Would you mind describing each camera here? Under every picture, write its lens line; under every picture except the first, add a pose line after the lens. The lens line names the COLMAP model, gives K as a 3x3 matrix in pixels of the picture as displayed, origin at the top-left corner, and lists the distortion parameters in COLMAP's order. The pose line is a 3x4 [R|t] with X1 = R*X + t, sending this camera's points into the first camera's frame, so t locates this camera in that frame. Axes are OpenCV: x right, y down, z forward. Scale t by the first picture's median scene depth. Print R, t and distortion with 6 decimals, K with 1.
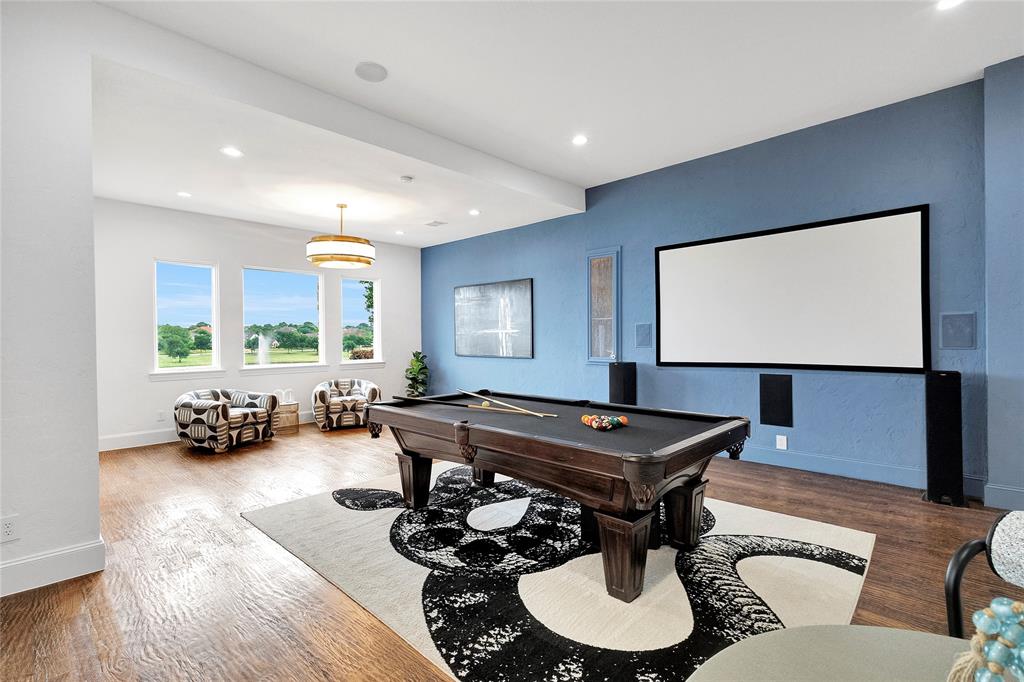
lens RADIAL K [[467.6, 0, 512.7], [0, 467.6, 338.1], [0, 0, 1]] dist [0.007857, -0.000696]
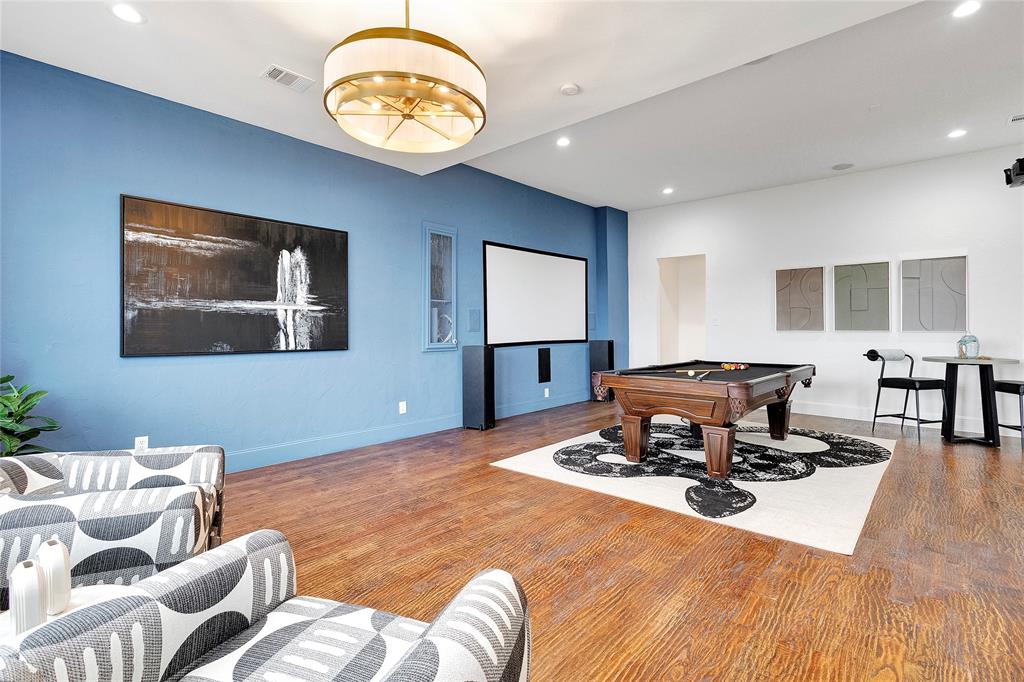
lens RADIAL K [[478.8, 0, 510.6], [0, 478.8, 323.2], [0, 0, 1]] dist [-0.001025, -0.000235]
pose [[-0.018943, 0.020621, 0.999608, -1.002079], [0.004298, 0.999780, -0.020543, 0.030114], [-0.999811, 0.003907, -0.019028, 1.175778]]
